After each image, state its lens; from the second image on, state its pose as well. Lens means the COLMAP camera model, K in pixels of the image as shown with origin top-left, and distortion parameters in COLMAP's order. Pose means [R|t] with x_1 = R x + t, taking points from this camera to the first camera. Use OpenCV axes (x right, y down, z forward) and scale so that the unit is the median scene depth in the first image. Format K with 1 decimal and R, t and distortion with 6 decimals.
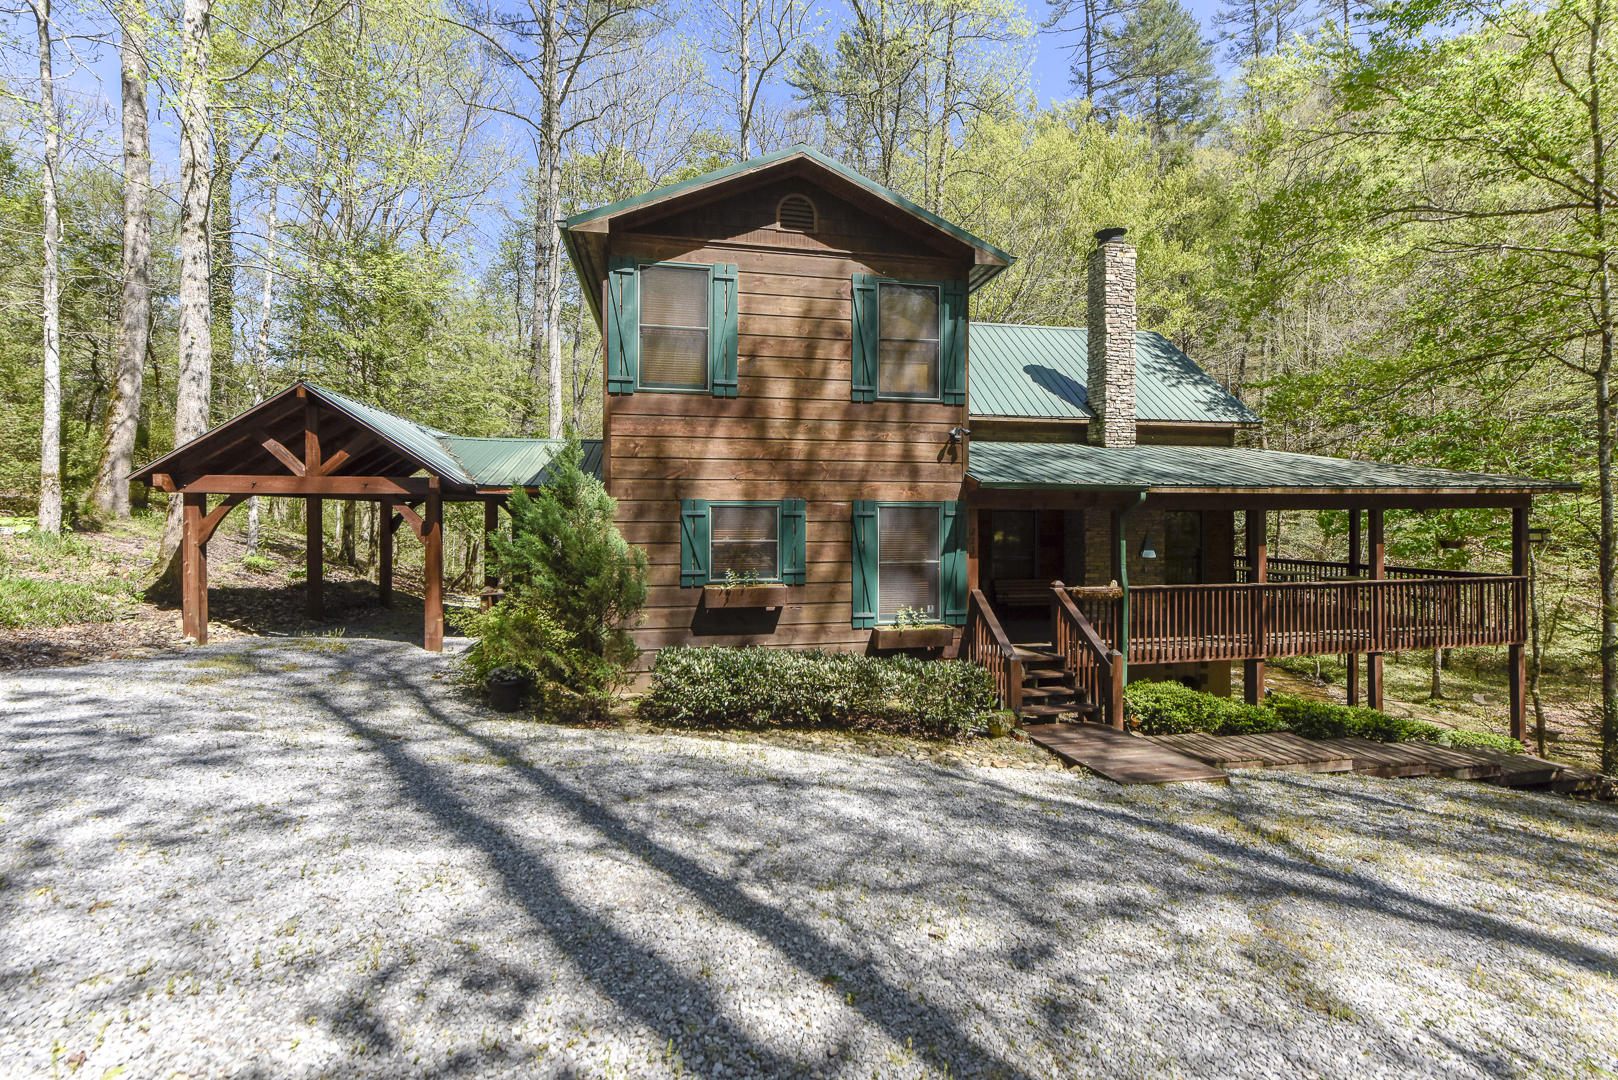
lens RADIAL K [[705.4, 0, 816.8], [0, 705.4, 515.6], [0, 0, 1]] dist [0.001403, -0.003167]
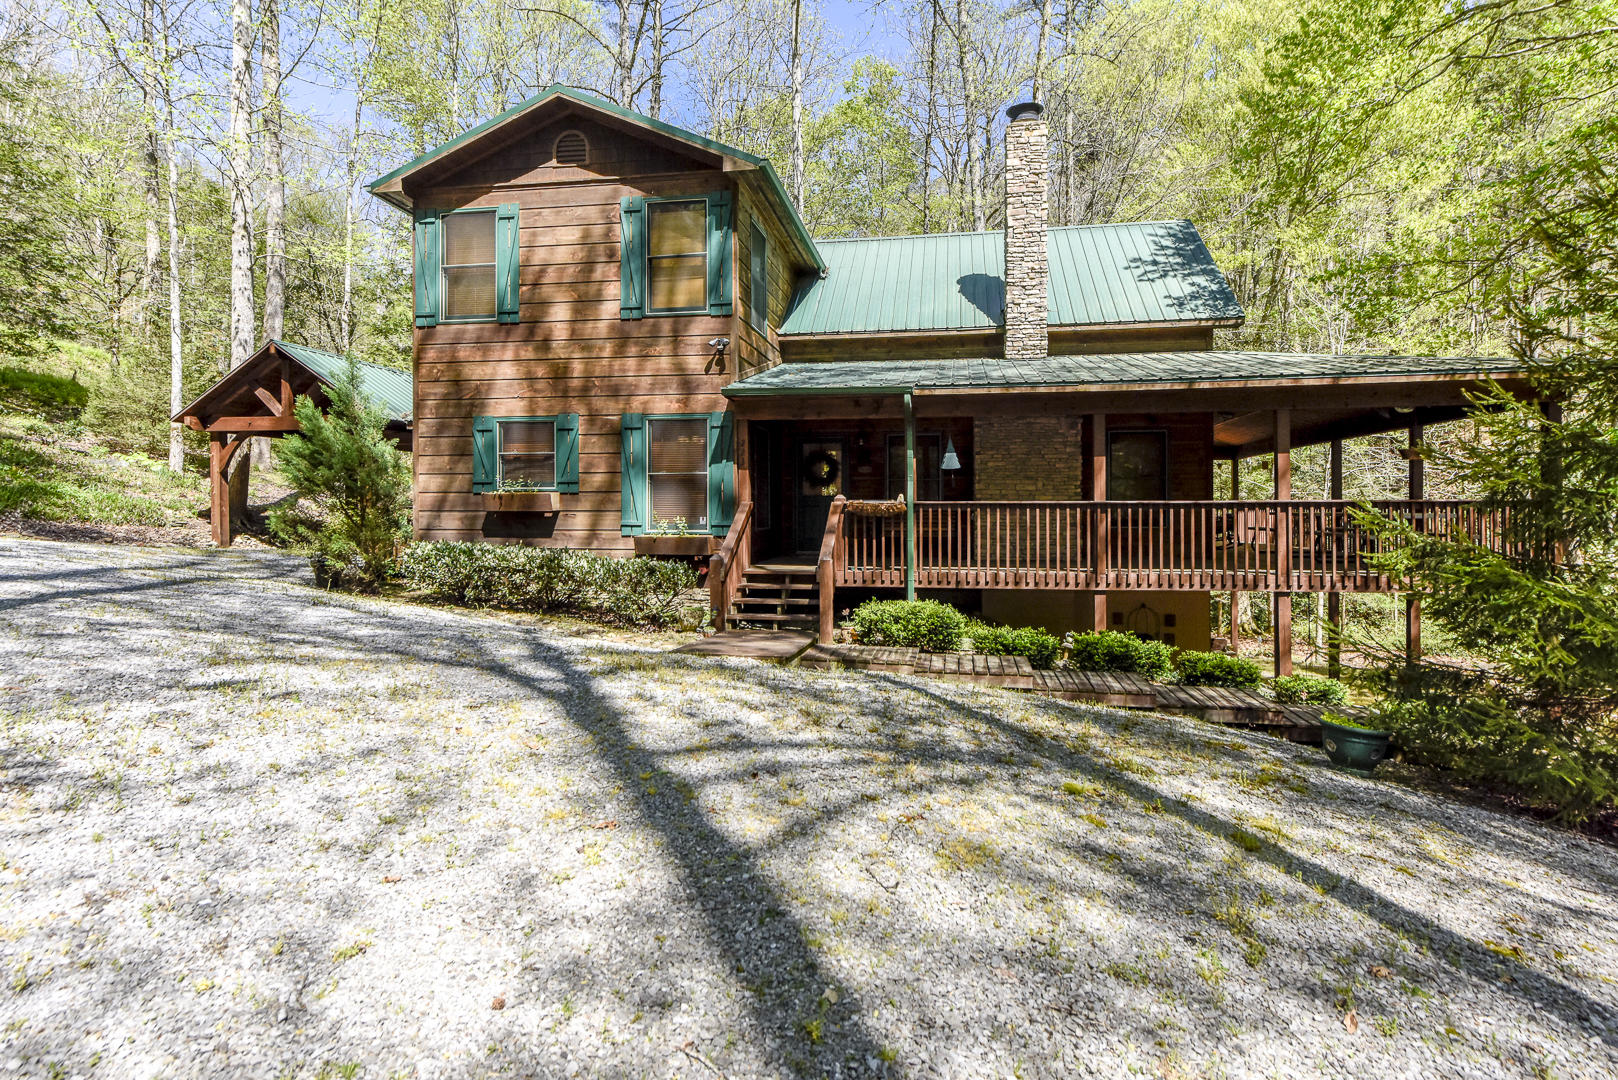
lens RADIAL K [[837.1, 0, 807.4], [0, 837.1, 504.8], [0, 0, 1]] dist [0.000078, -0.000764]
pose [[0.933744, -0.000813, -0.357942, 0.742790], [-0.001195, 0.999985, -0.005391, 0.118952], [0.357940, 0.005462, 0.933728, -0.060573]]
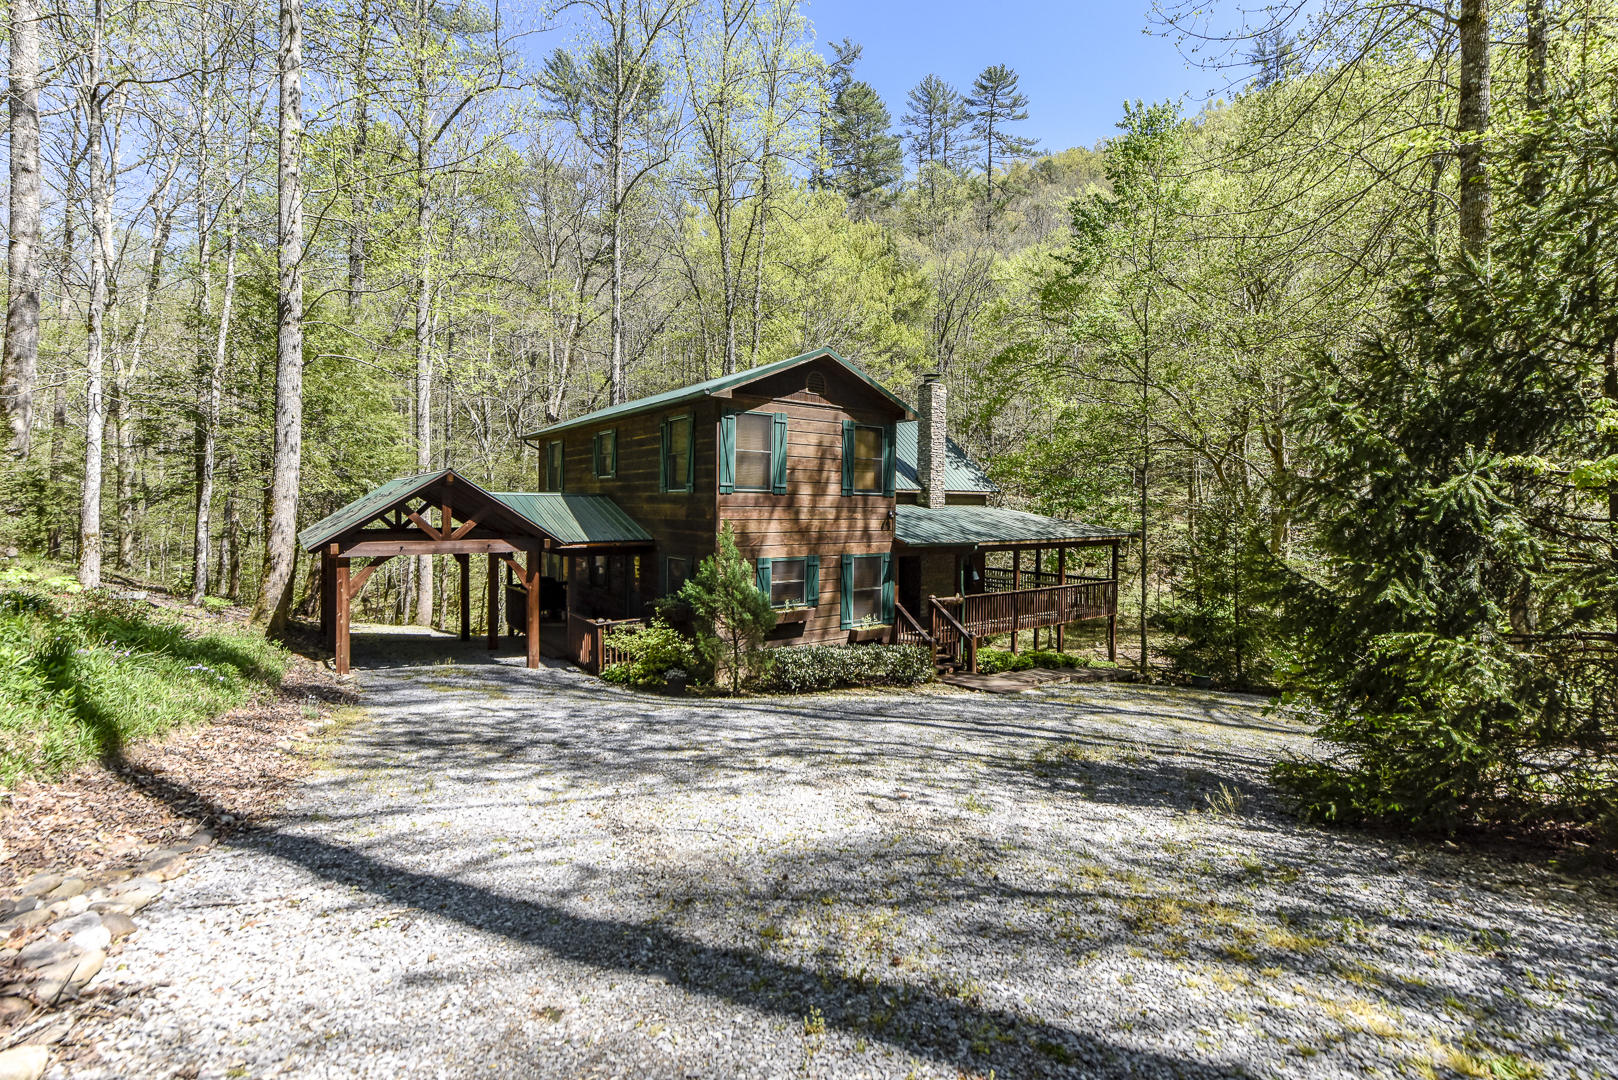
lens RADIAL K [[705.4, 0, 816.0], [0, 705.4, 527.9], [0, 0, 1]] dist [0.001403, -0.003167]
pose [[0.902568, -0.004858, 0.430521, -0.721884], [-0.009116, 0.999497, 0.030388, -0.135601], [-0.430451, -0.031352, 0.902069, -0.489180]]
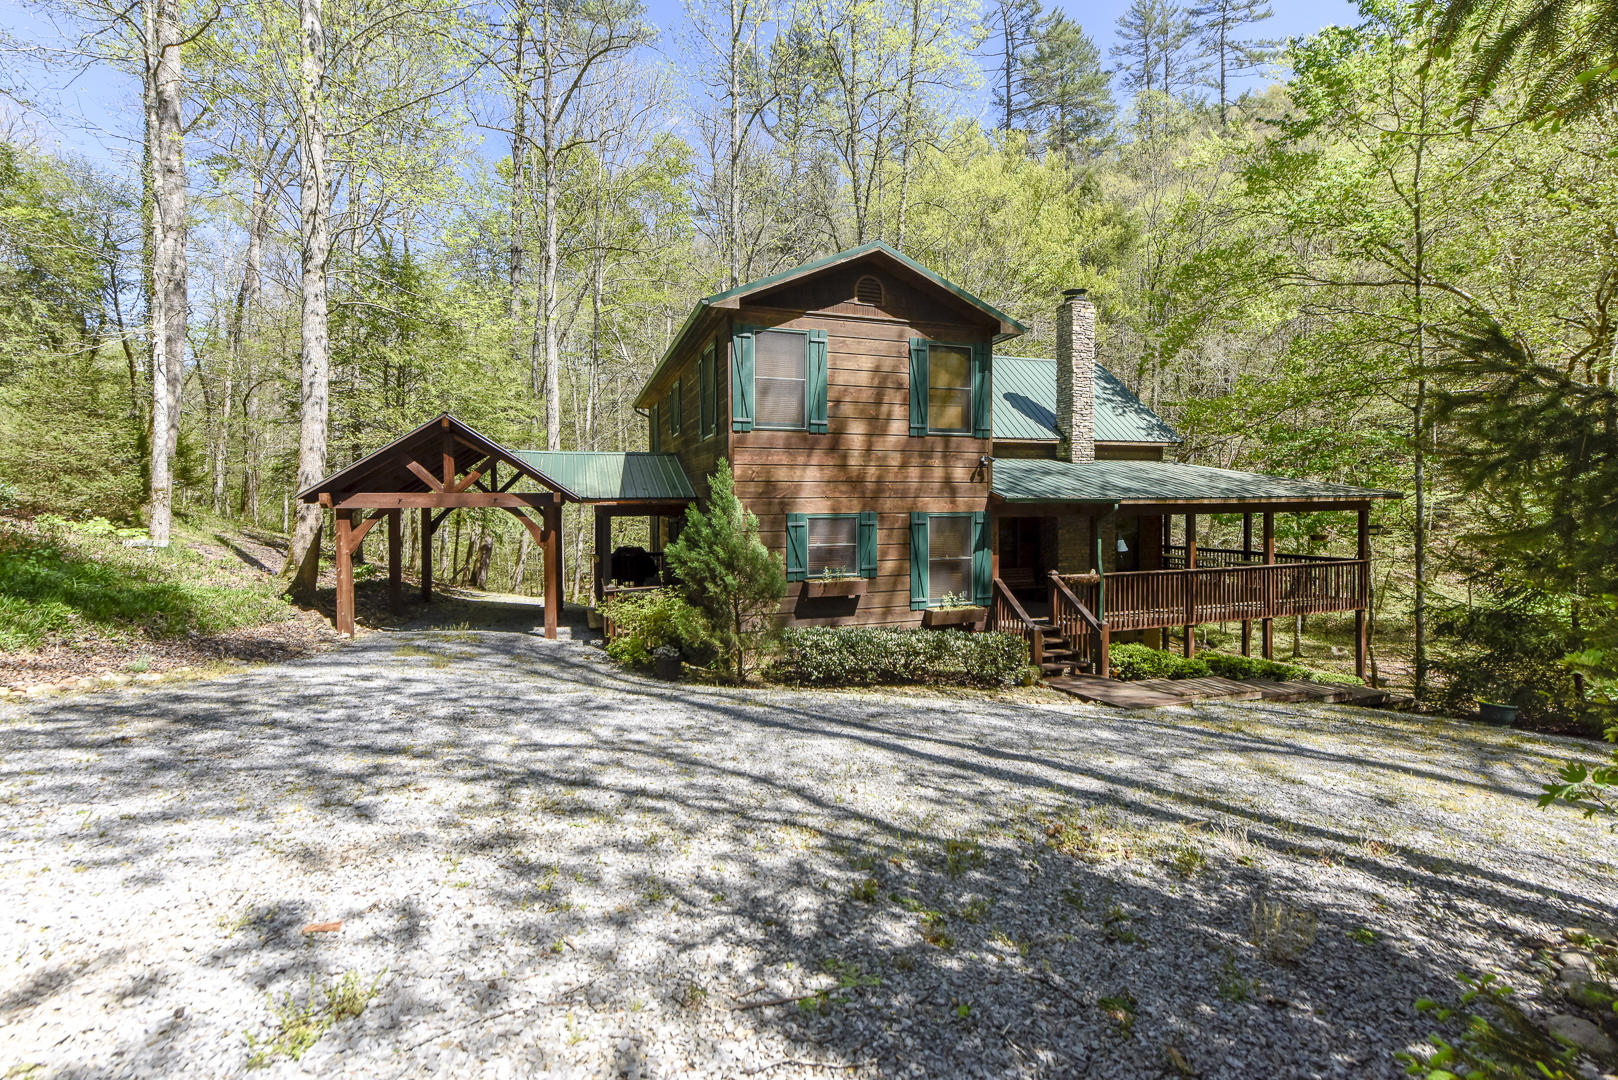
lens RADIAL K [[705.4, 0, 818.1], [0, 705.4, 514.3], [0, 0, 1]] dist [0.001403, -0.003167]
pose [[0.991044, -0.007468, 0.133325, -0.288293], [0.004746, 0.999774, 0.020722, -0.045591], [-0.133450, -0.019904, 0.990856, -0.266153]]
